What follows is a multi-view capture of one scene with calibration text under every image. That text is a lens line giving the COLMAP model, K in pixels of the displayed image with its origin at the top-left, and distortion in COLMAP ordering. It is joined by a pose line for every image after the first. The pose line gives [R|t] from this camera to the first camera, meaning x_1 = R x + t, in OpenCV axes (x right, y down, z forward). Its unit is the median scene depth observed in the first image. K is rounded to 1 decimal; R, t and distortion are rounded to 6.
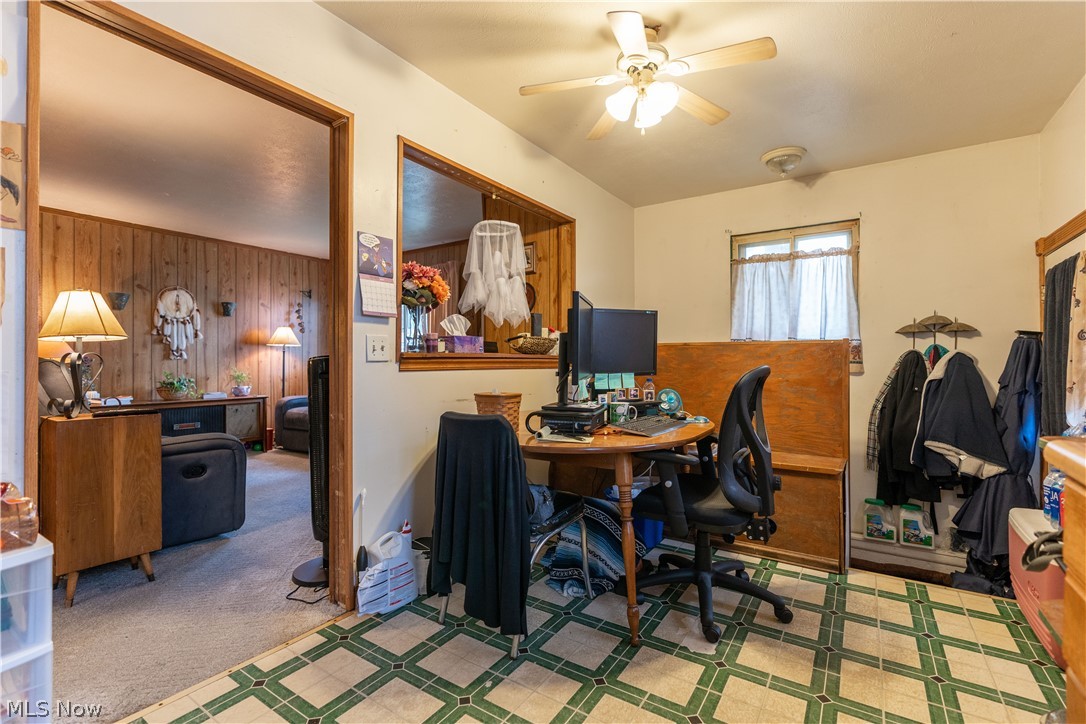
lens RADIAL K [[486.2, 0, 544.6], [0, 486.2, 360.5], [0, 0, 1]] dist [-0.002655, 0.000211]
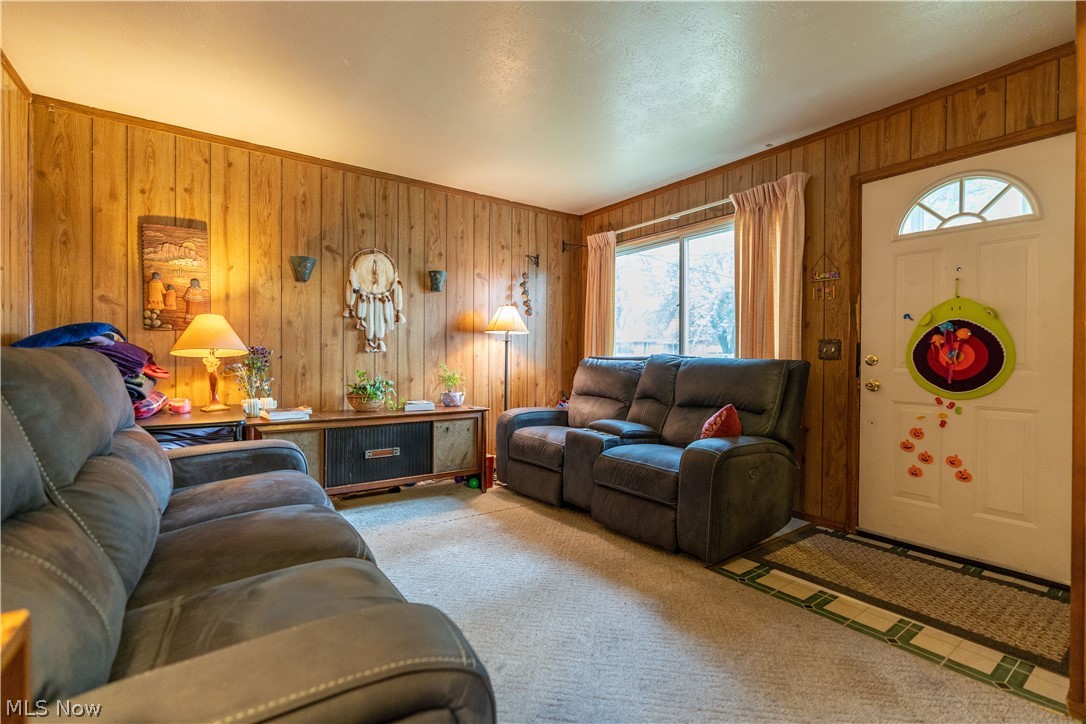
lens RADIAL K [[486.2, 0, 548.9], [0, 486.2, 363.0], [0, 0, 1]] dist [-0.002655, 0.000211]
pose [[0.939919, 0.012534, -0.341168, -0.271241], [-0.007652, 0.999848, 0.015652, 0.000168], [0.341313, -0.012101, 0.939872, 0.413547]]
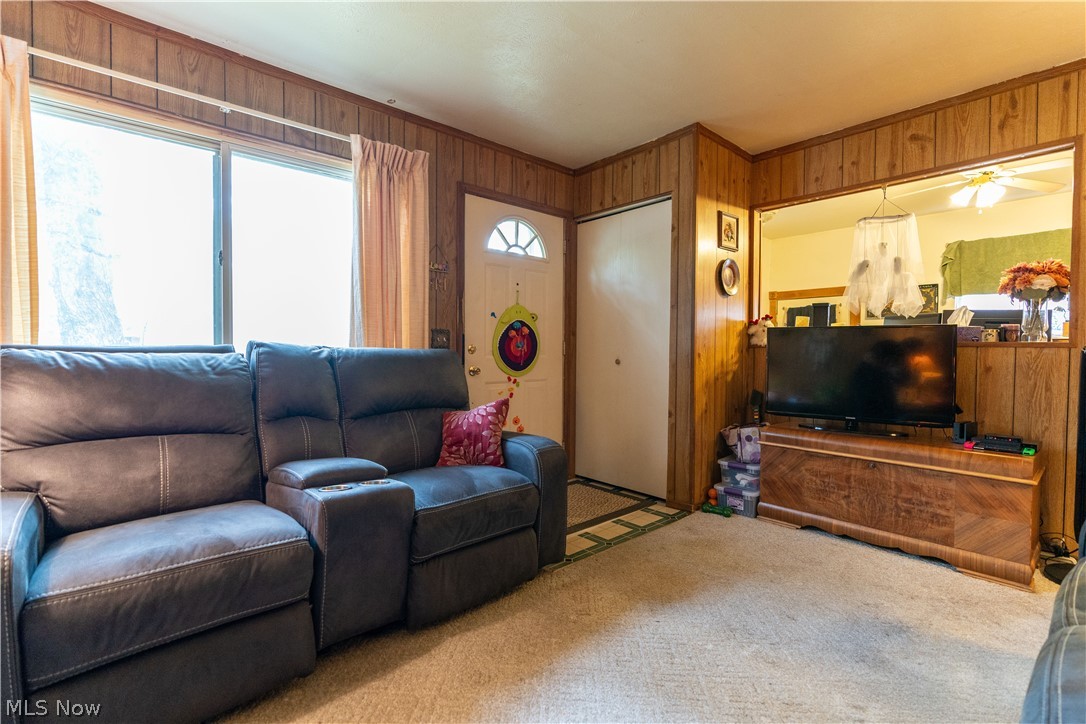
lens RADIAL K [[486.2, 0, 548.3], [0, 486.2, 359.1], [0, 0, 1]] dist [-0.002655, 0.000211]
pose [[0.251004, -0.019487, 0.967790, -0.657476], [-0.007341, 0.999730, 0.022034, 0.001011], [-0.967958, -0.012635, 0.250793, 0.750718]]
